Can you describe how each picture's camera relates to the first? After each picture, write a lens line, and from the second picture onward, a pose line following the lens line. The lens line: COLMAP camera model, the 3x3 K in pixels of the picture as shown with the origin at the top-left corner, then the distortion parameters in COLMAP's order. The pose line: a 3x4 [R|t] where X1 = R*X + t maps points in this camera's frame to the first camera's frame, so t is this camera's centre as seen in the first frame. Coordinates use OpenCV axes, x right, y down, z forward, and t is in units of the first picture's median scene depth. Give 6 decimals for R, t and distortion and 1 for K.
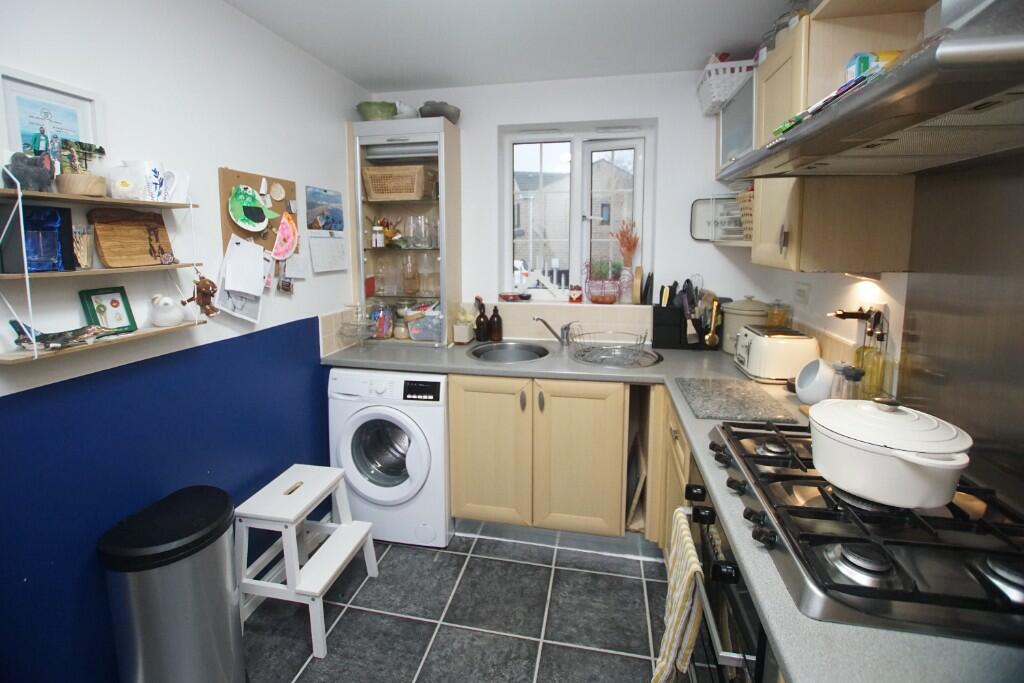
lens RADIAL K [[454.3, 0, 510.9], [0, 454.3, 290.5], [0, 0, 1]] dist [-0.032666, 0.000875]
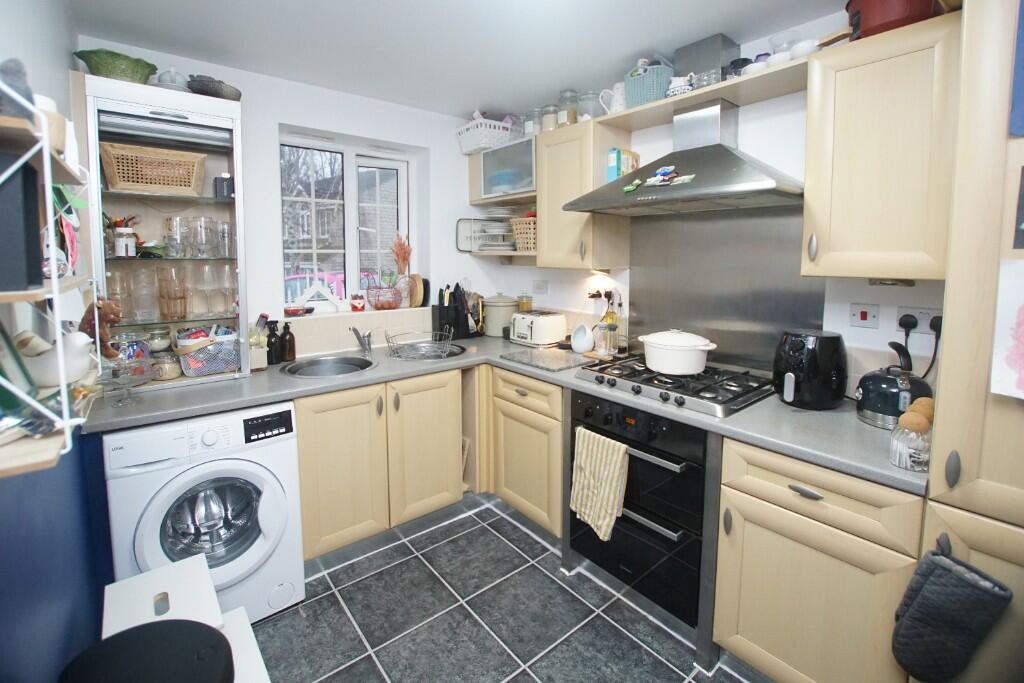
lens RADIAL K [[454.3, 0, 510.9], [0, 454.3, 290.5], [0, 0, 1]] dist [-0.032666, 0.000875]
pose [[0.627665, -0.053516, 0.776642, -0.502740], [0.077663, 0.996962, 0.005932, 0.000531], [-0.774600, 0.056593, 0.629915, 0.104520]]
